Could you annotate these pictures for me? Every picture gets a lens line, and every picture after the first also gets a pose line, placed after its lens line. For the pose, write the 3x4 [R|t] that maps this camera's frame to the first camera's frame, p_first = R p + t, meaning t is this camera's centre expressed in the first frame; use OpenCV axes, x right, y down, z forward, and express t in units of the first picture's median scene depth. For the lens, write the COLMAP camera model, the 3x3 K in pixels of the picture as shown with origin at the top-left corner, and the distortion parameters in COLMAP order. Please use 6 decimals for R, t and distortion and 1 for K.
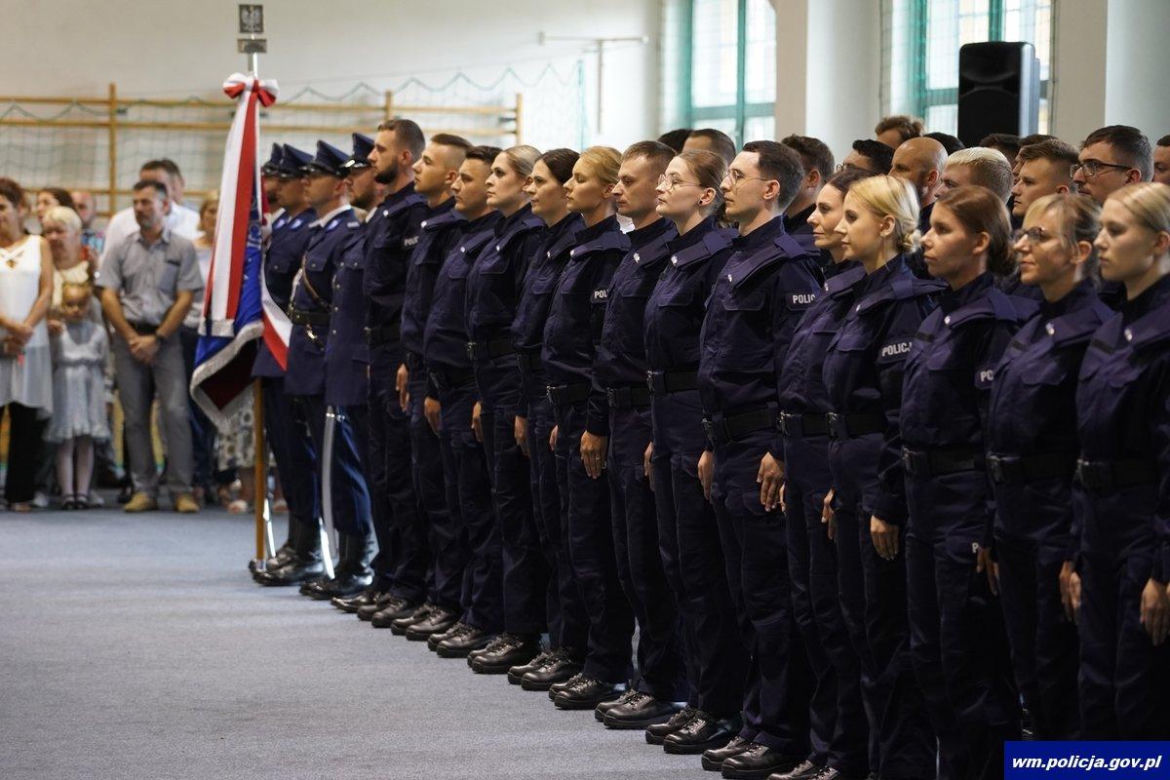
lens RADIAL K [[4429.3, 0, 612.8], [0, 4429.3, 390.1], [0, 0, 1]] dist [0.856810, -0.918835]
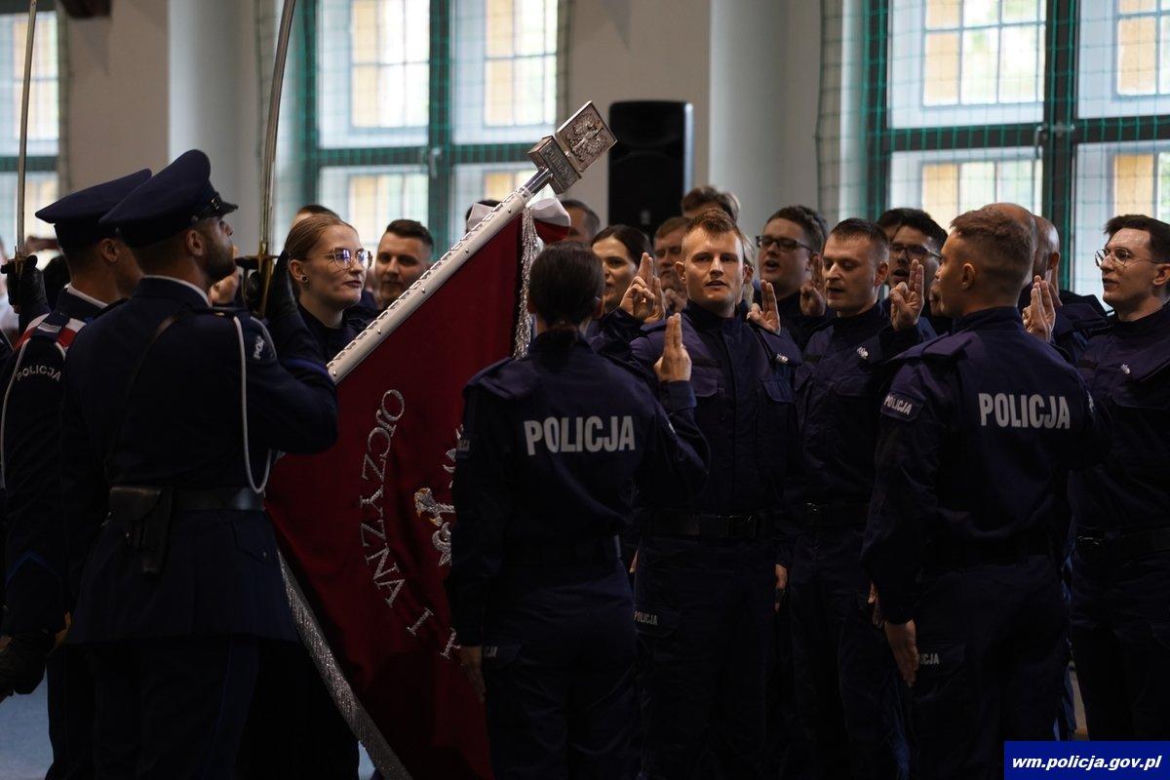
lens RADIAL K [[5142.8, 0, 613.8], [0, 5142.8, 391.5], [0, 0, 1]] dist [1.138911, -0.032555]
pose [[0.941108, -0.008849, 0.337990, -0.302687], [0.015123, 0.999759, -0.015934, -0.005775], [-0.337768, 0.020107, 0.941015, 0.061994]]
